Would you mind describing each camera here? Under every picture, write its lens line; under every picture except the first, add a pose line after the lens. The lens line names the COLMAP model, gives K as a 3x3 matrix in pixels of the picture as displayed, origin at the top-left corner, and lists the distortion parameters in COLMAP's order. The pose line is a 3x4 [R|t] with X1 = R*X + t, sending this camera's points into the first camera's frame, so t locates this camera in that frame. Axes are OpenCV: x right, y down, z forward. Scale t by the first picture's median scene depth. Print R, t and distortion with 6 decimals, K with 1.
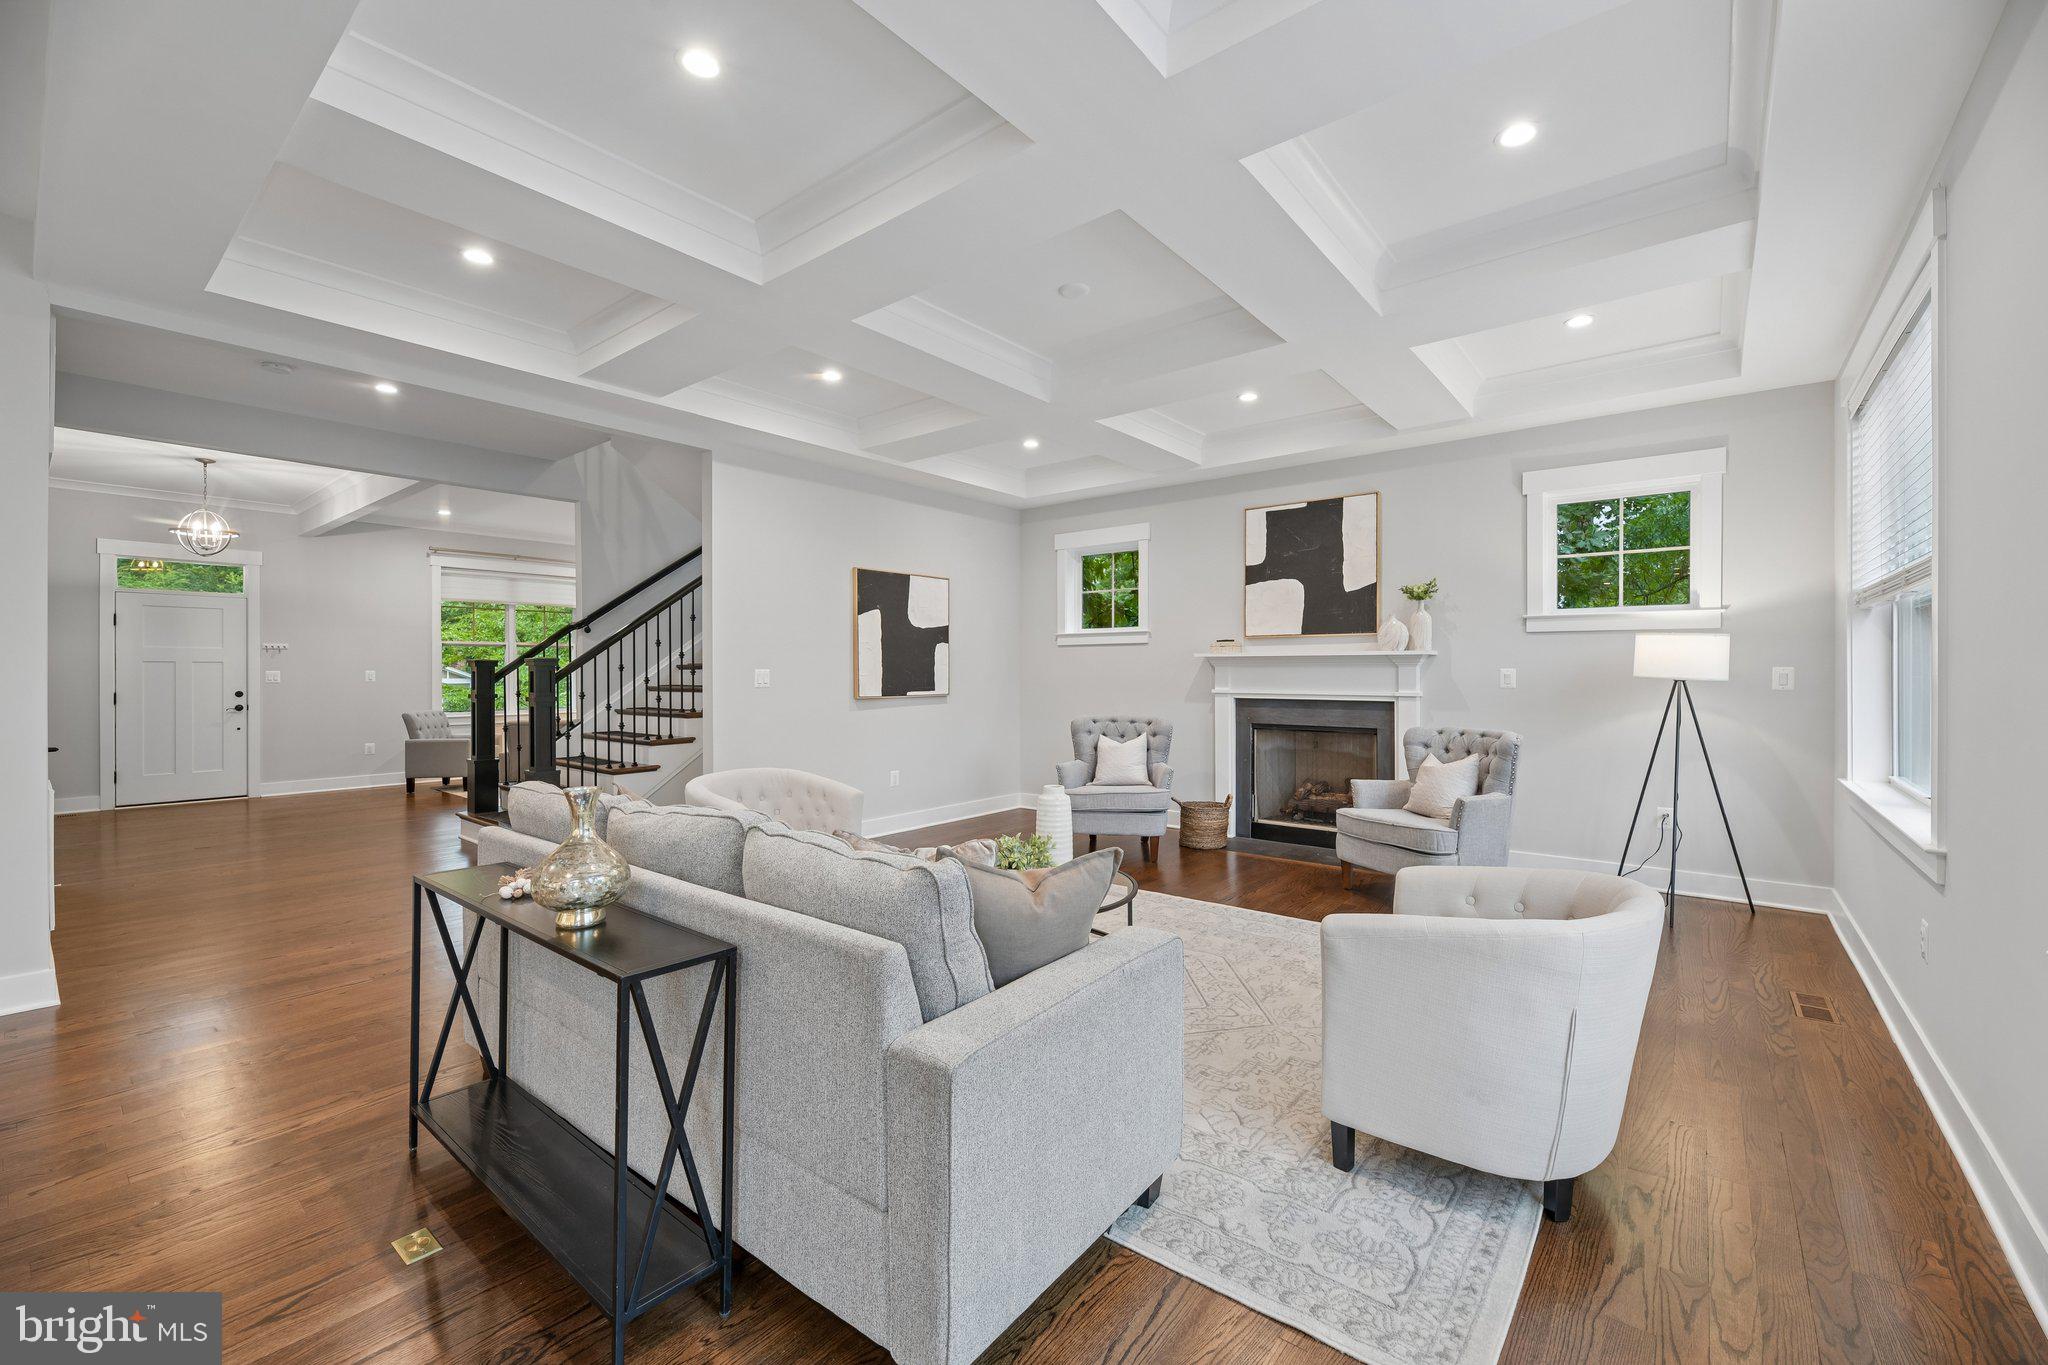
lens RADIAL K [[820.2, 0, 1053.2], [0, 820.2, 674.1], [0, 0, 1]] dist [-0.015493, -0.000671]
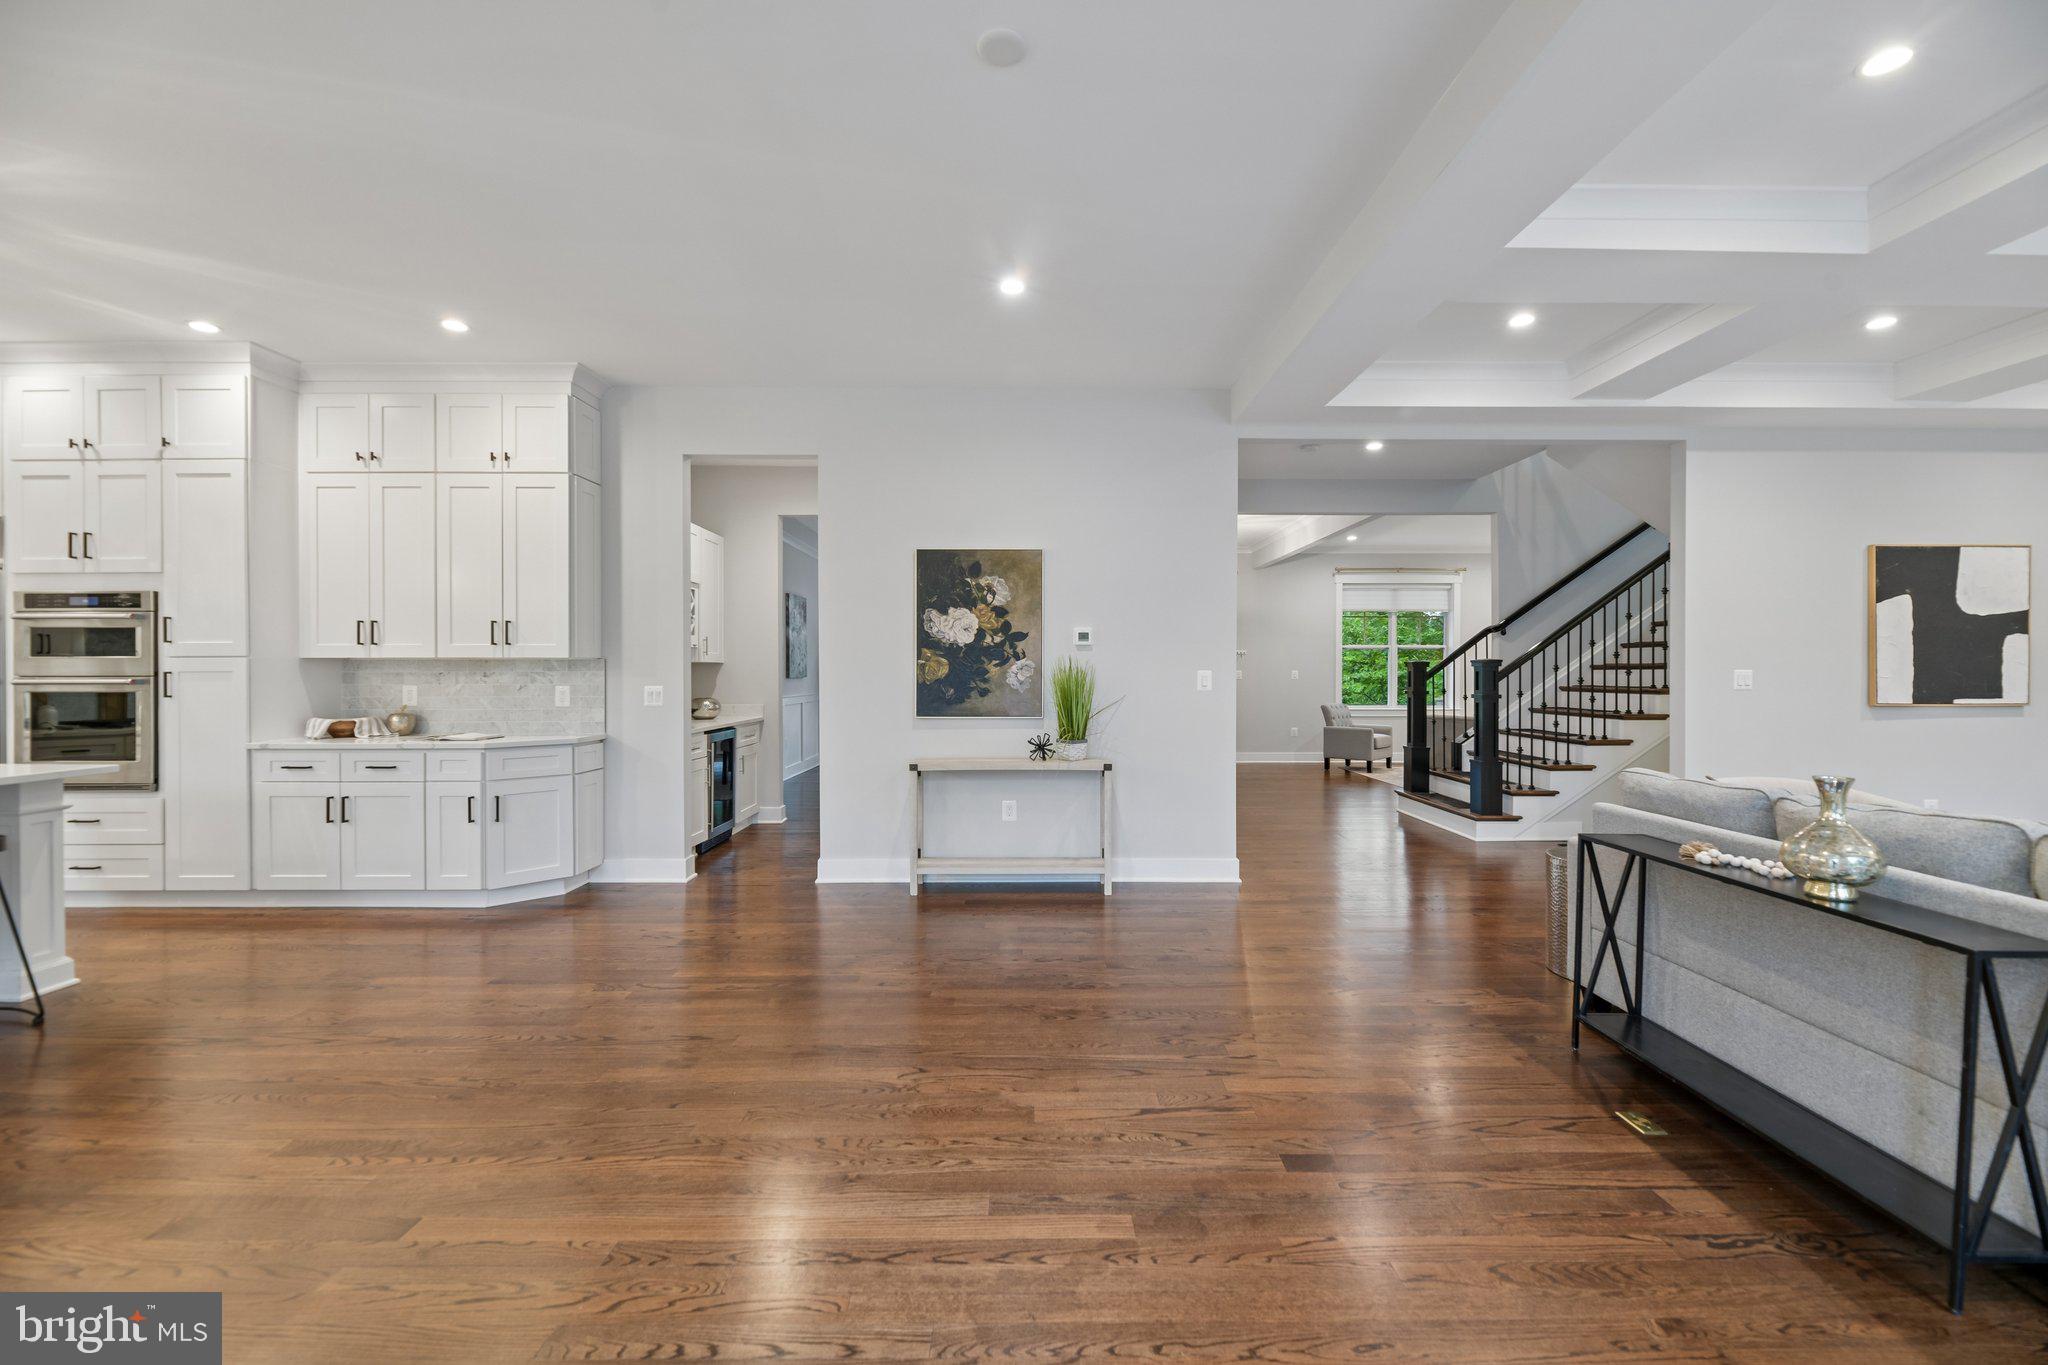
lens RADIAL K [[829.1, 0, 1033.9], [0, 829.1, 675.2], [0, 0, 1]] dist [0.000064, -0.002068]
pose [[0.616480, 0.006440, -0.787344, -0.107468], [-0.005399, 0.999978, 0.003952, 0.000706], [0.787352, 0.001815, 0.616501, -0.168610]]
